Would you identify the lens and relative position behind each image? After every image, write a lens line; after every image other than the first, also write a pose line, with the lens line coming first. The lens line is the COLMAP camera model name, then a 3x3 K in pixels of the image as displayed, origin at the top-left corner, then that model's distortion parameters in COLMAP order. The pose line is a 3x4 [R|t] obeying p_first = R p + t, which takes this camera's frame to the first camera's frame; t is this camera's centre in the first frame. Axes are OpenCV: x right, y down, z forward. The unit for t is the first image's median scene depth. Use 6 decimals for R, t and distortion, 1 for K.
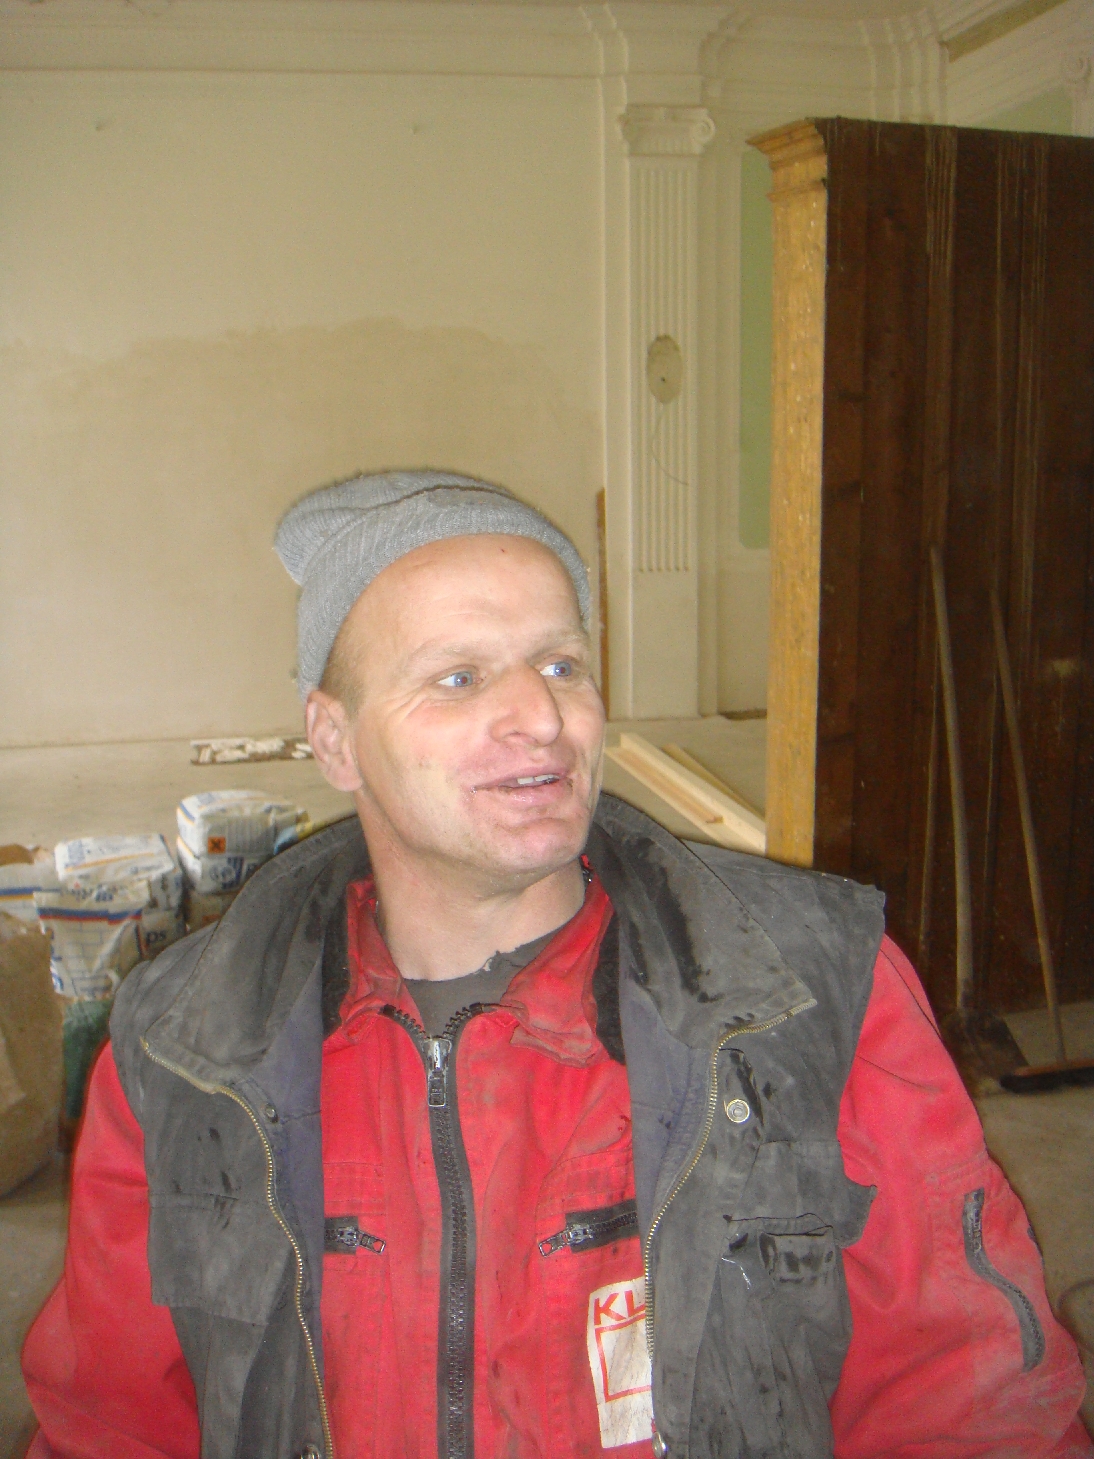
lens RADIAL K [[1552.2, 0, 544.4], [0, 1552.2, 727.4], [0, 0, 1]] dist [-0.126813, 0.000000]
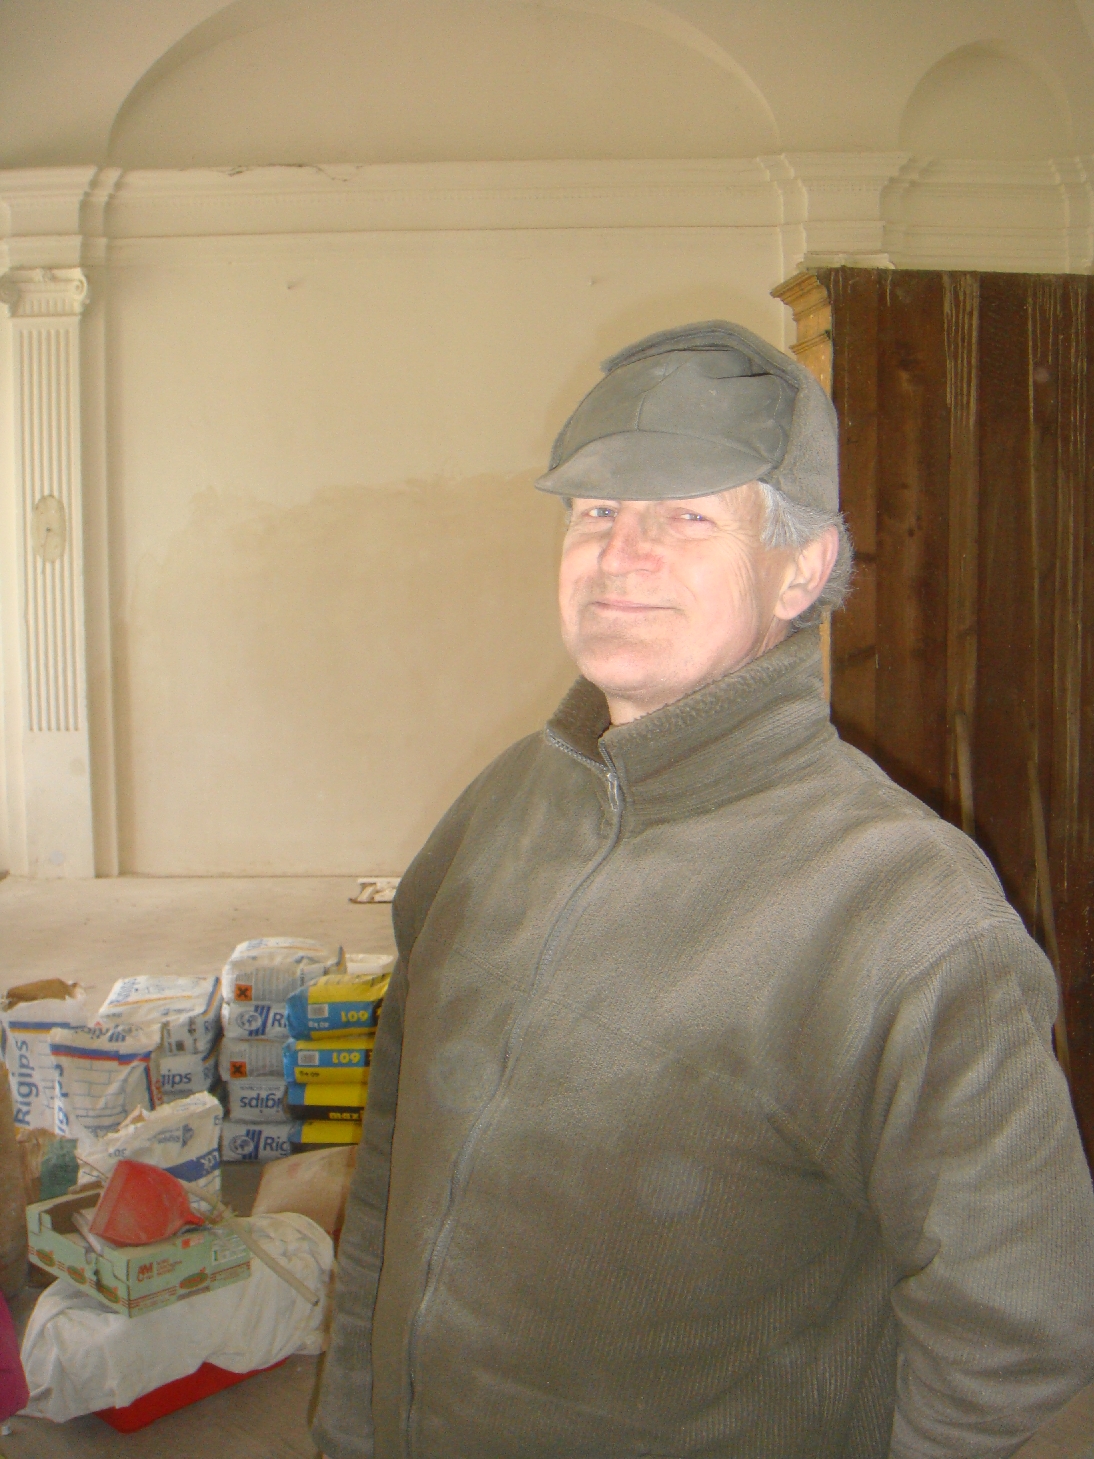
lens RADIAL K [[1552.2, 0, 546.4], [0, 1552.2, 723.7], [0, 0, 1]] dist [-0.126813, 0.000000]
pose [[0.980156, 0.022995, -0.196887, 0.190000], [-0.040563, 0.995498, -0.085665, -0.022059], [0.194031, 0.091952, 0.976676, 0.039455]]
